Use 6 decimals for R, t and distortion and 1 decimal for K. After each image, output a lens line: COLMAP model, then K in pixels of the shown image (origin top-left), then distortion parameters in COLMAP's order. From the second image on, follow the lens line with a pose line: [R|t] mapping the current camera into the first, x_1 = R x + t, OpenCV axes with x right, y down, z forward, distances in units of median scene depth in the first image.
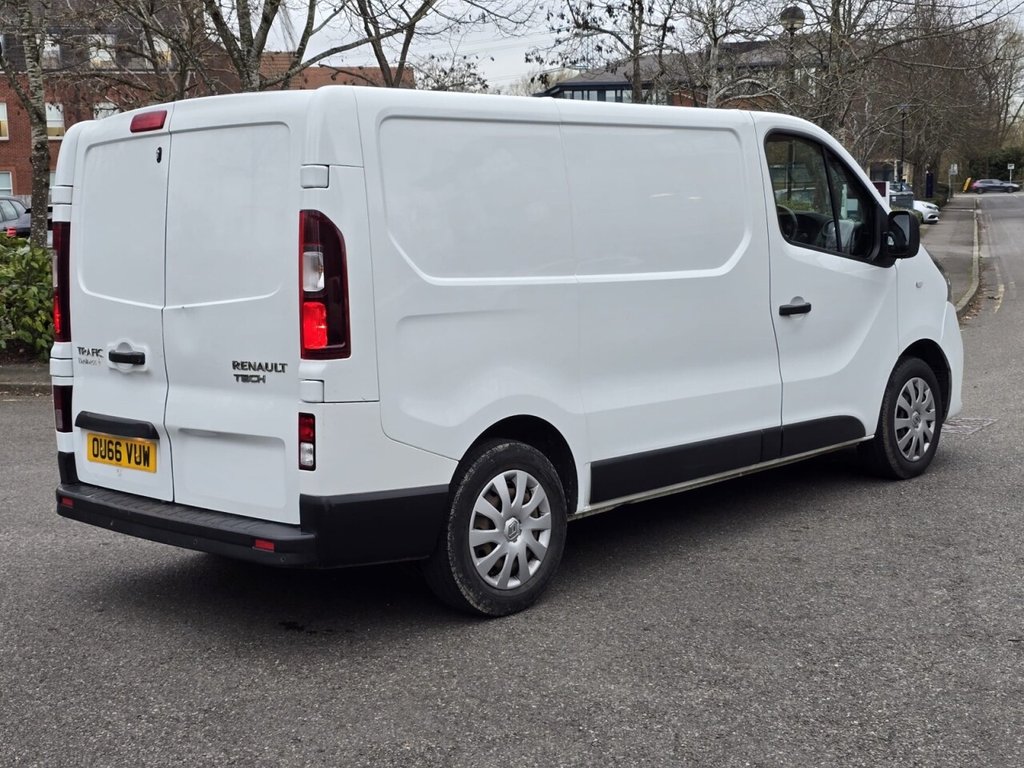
lens RADIAL K [[1457.3, 0, 512.0], [0, 1457.3, 384.0], [0, 0, 1]] dist [0.098193, -0.116193]
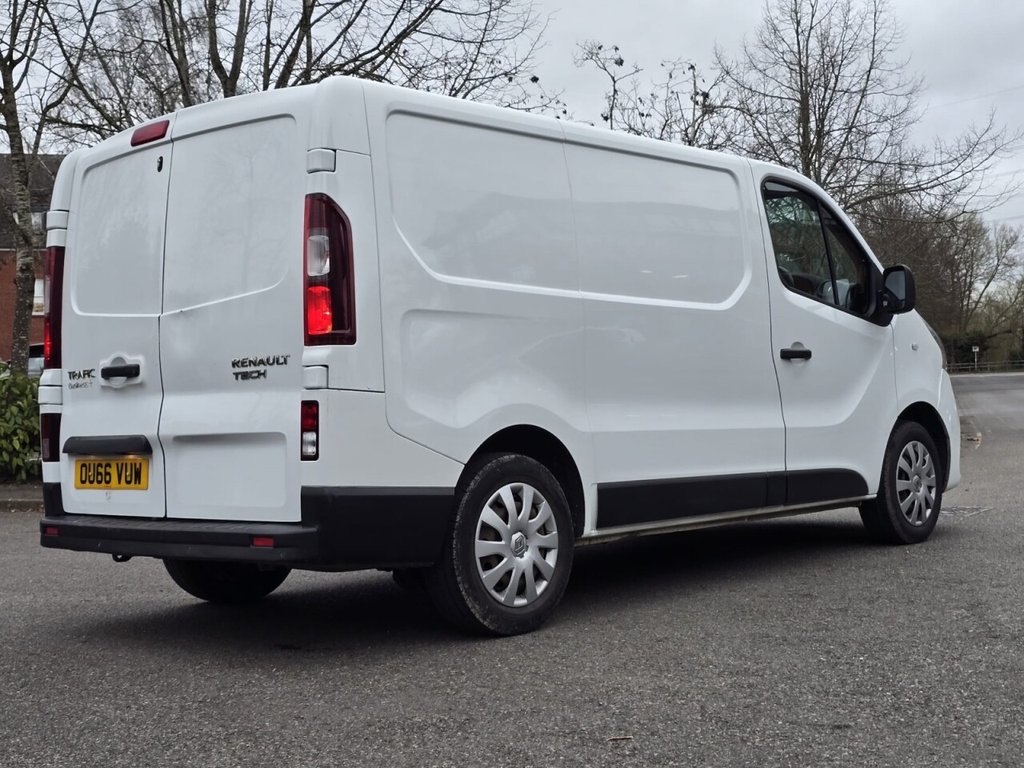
lens RADIAL K [[1454.9, 0, 536.7], [0, 1454.9, 391.5], [0, 0, 1]] dist [0.098359, -0.138193]
pose [[0.999414, -0.003285, 0.034081, -0.020681], [0.007613, 0.991791, -0.127642, 0.123748], [-0.033381, 0.127827, 0.991235, 0.031284]]
